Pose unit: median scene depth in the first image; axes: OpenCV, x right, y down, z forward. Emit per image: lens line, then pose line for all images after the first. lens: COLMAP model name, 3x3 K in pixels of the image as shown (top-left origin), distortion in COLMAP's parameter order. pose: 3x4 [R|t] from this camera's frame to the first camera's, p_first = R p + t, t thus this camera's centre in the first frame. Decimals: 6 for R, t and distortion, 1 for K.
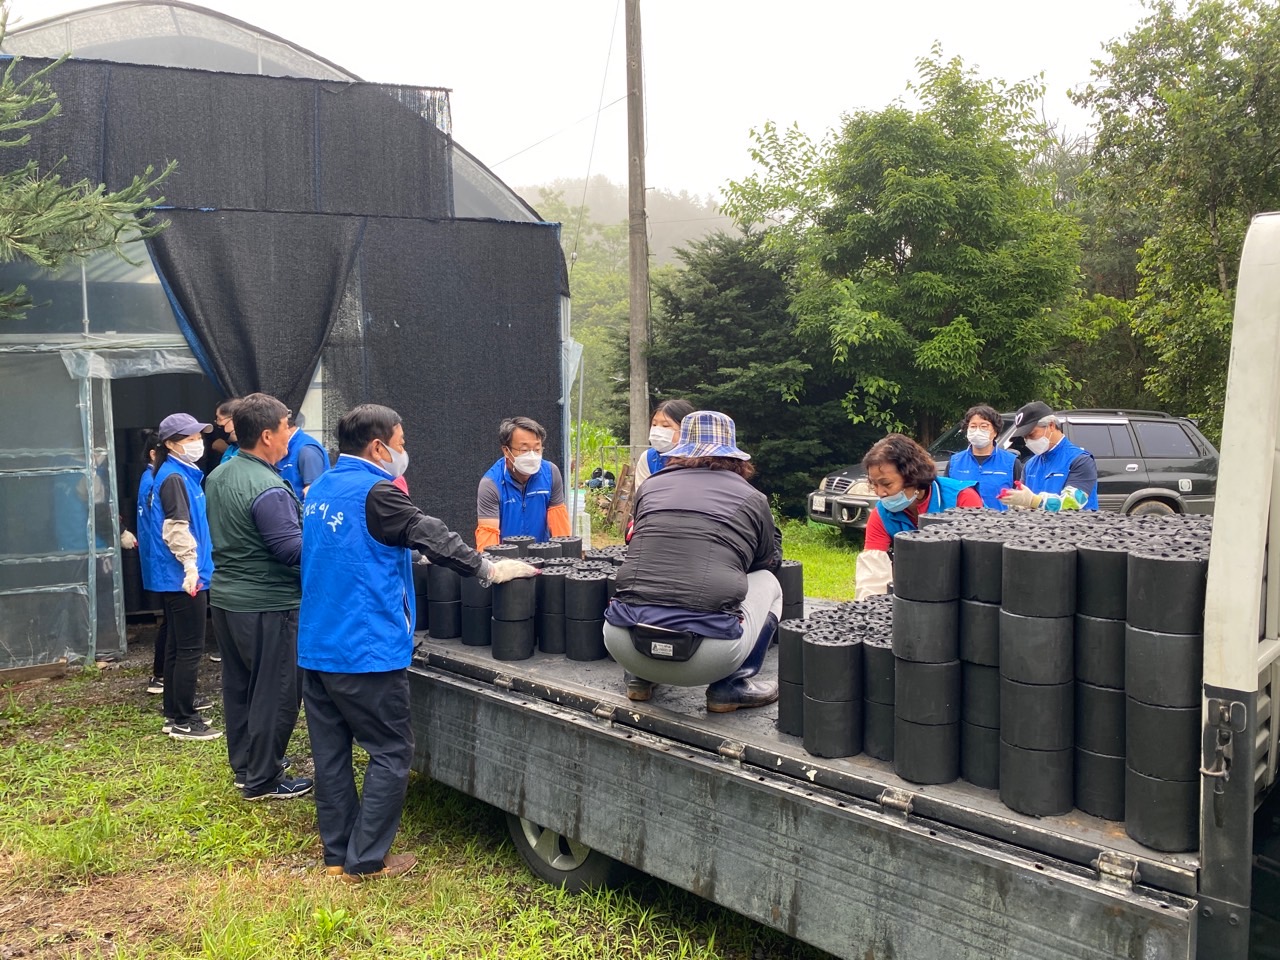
lens RADIAL K [[909.5, 0, 640.0], [0, 909.5, 480.0], [0, 0, 1]] dist [0.002401, 0.002267]
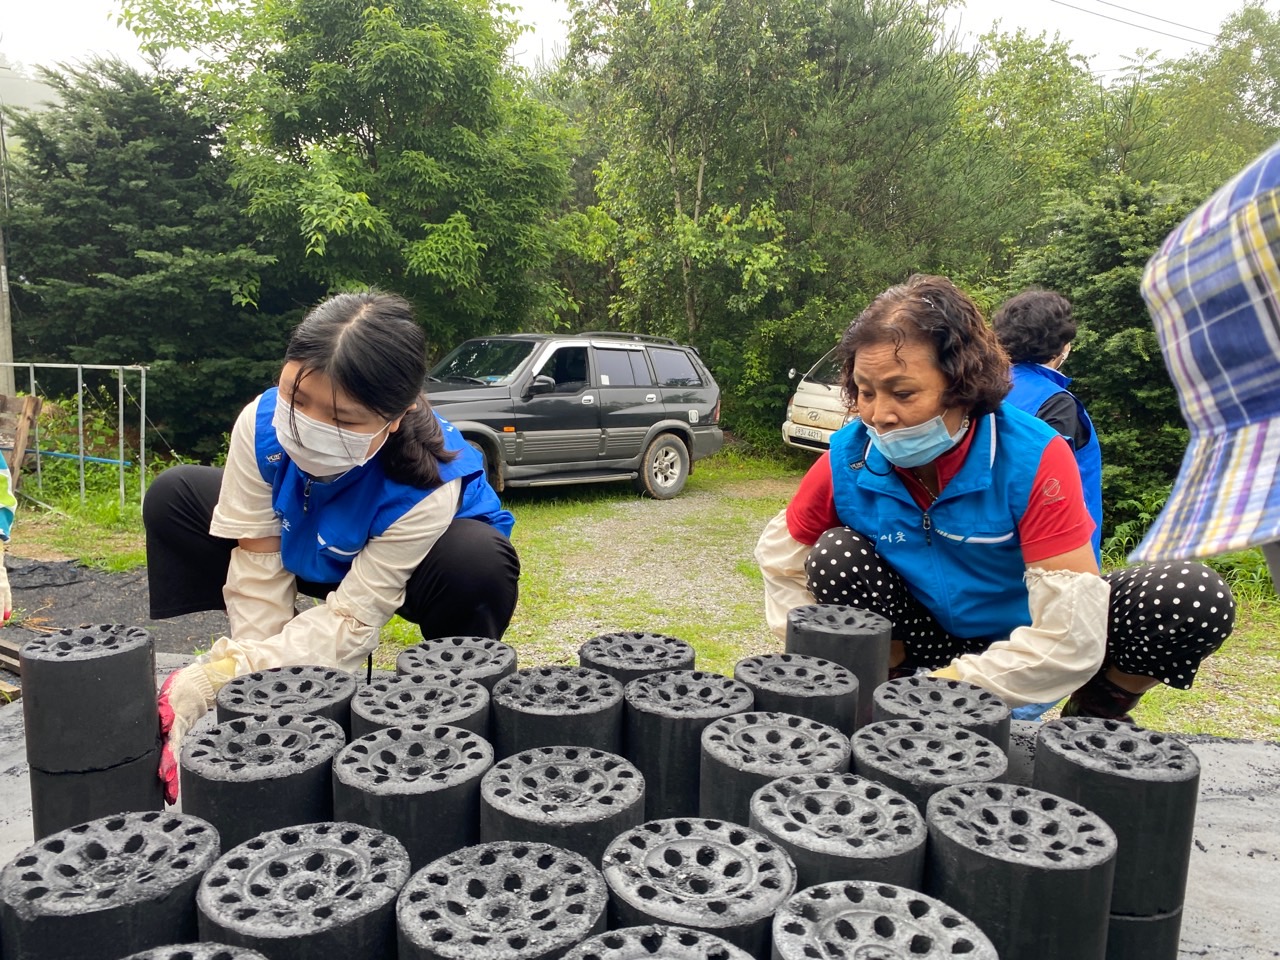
lens RADIAL K [[966.4, 0, 604.2], [0, 966.4, 471.1], [0, 0, 1]] dist [0.012766, 0.002859]
pose [[0.827055, -0.039205, 0.560752, -0.037062], [0.009073, 0.998366, 0.056418, 0.004302], [-0.562048, -0.041573, 0.826059, 0.197346]]
